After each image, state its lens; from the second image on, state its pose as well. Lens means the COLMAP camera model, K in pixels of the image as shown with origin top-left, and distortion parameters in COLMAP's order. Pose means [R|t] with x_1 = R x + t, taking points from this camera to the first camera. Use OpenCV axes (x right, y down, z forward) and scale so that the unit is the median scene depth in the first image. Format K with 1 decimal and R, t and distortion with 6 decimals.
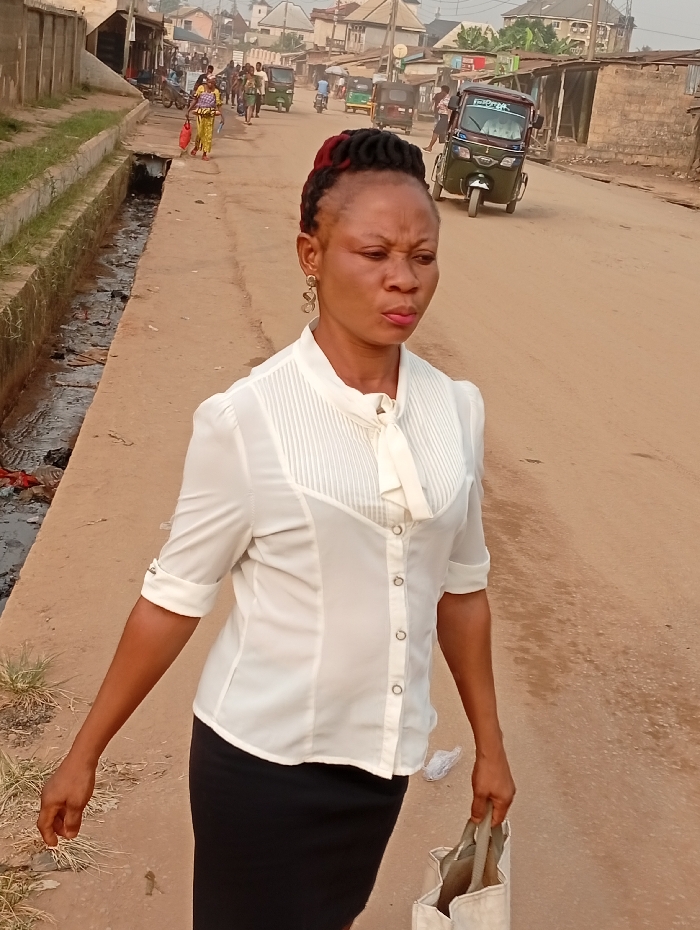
lens RADIAL K [[1458.3, 0, 348.7], [0, 1458.3, 498.4], [0, 0, 1]] dist [0.087238, -0.083085]
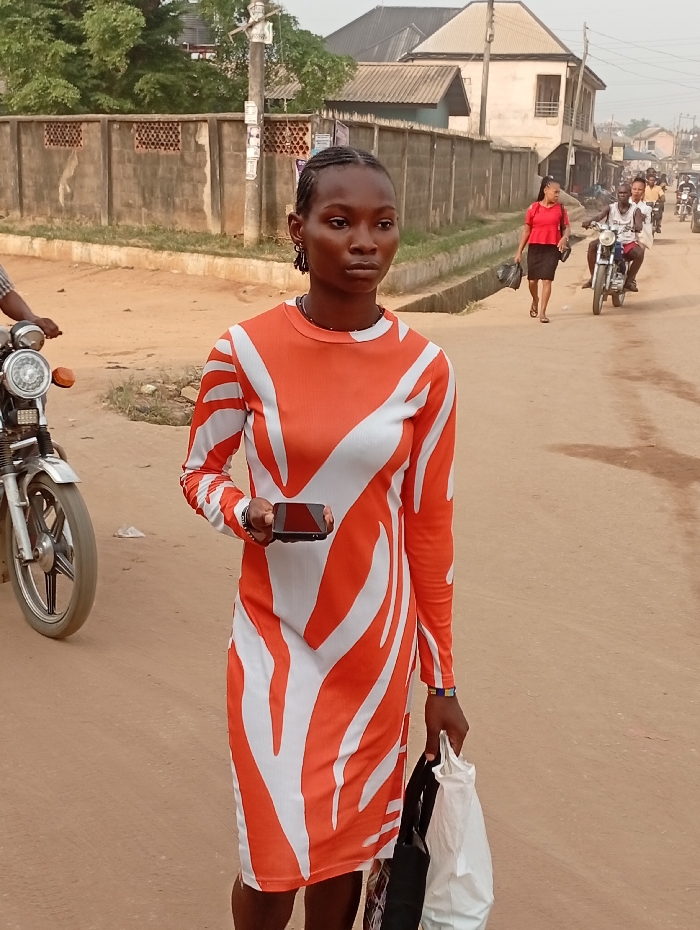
lens RADIAL K [[1458.3, 0, 348.7], [0, 1458.3, 498.4], [0, 0, 1]] dist [0.087238, -0.083085]
pose [[0.948695, -0.025676, -0.315148, 0.025635], [0.000391, 0.996792, -0.080033, 0.034590], [0.316192, 0.075804, 0.945662, -0.106230]]
